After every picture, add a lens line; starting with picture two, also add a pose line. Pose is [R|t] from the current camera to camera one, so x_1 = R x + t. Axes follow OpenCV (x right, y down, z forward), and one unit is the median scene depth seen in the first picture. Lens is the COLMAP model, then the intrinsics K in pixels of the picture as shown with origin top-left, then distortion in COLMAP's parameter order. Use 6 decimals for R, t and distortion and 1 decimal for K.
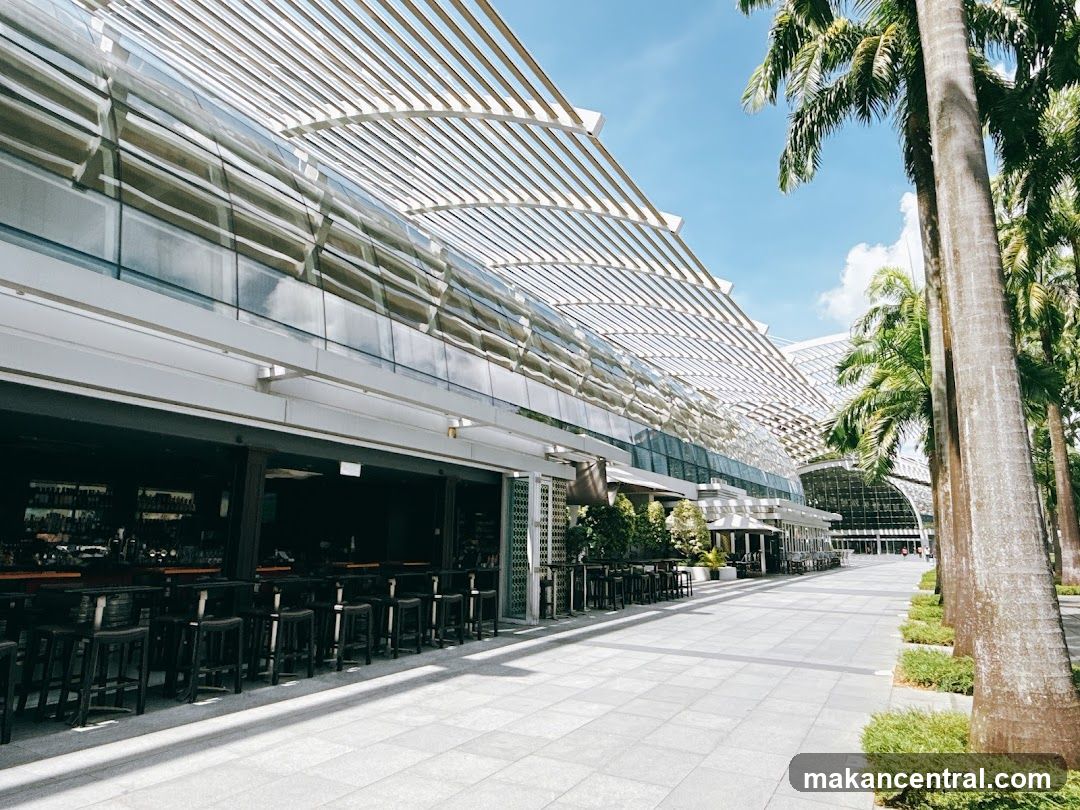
lens RADIAL K [[685.3, 0, 540.3], [0, 685.3, 408.0], [0, 0, 1]] dist [-0.009533, 0.000469]
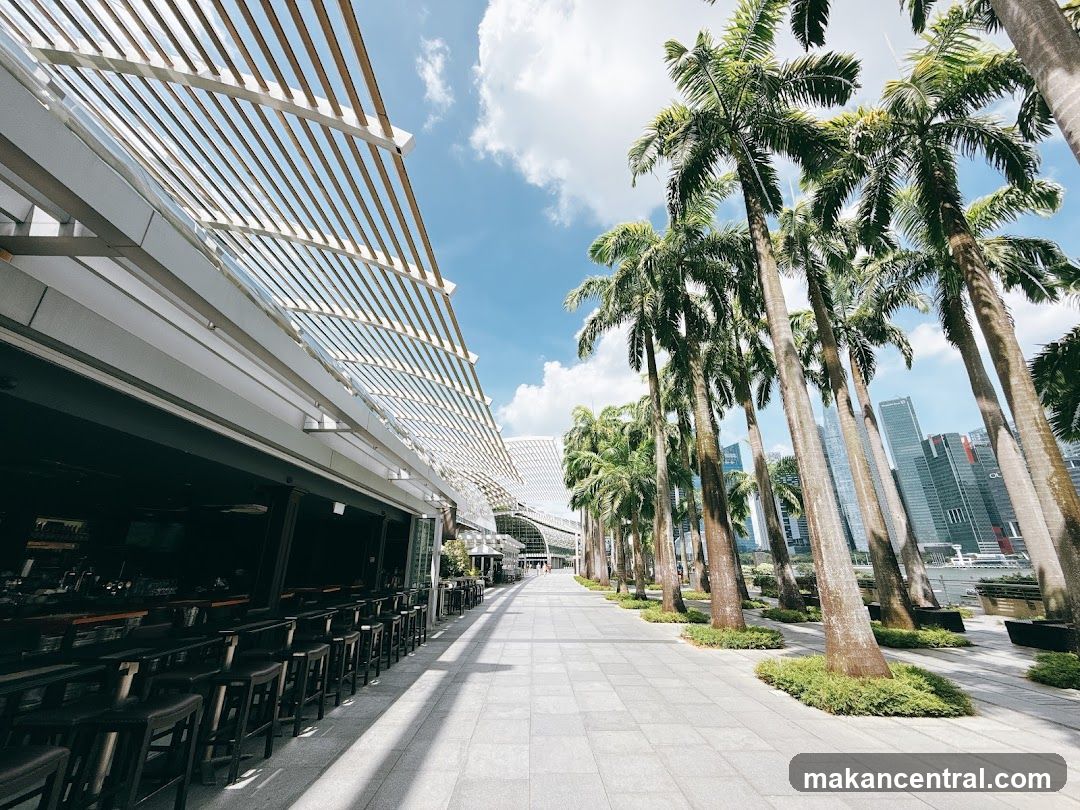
lens RADIAL K [[436.6, 0, 539.3], [0, 436.6, 402.8], [0, 0, 1]] dist [-0.000340, 0.000047]
pose [[0.865339, 0.160479, 0.474800, -0.172700], [-0.084442, 0.980491, -0.177501, 0.005226], [-0.494023, 0.113506, 0.862008, 0.052287]]
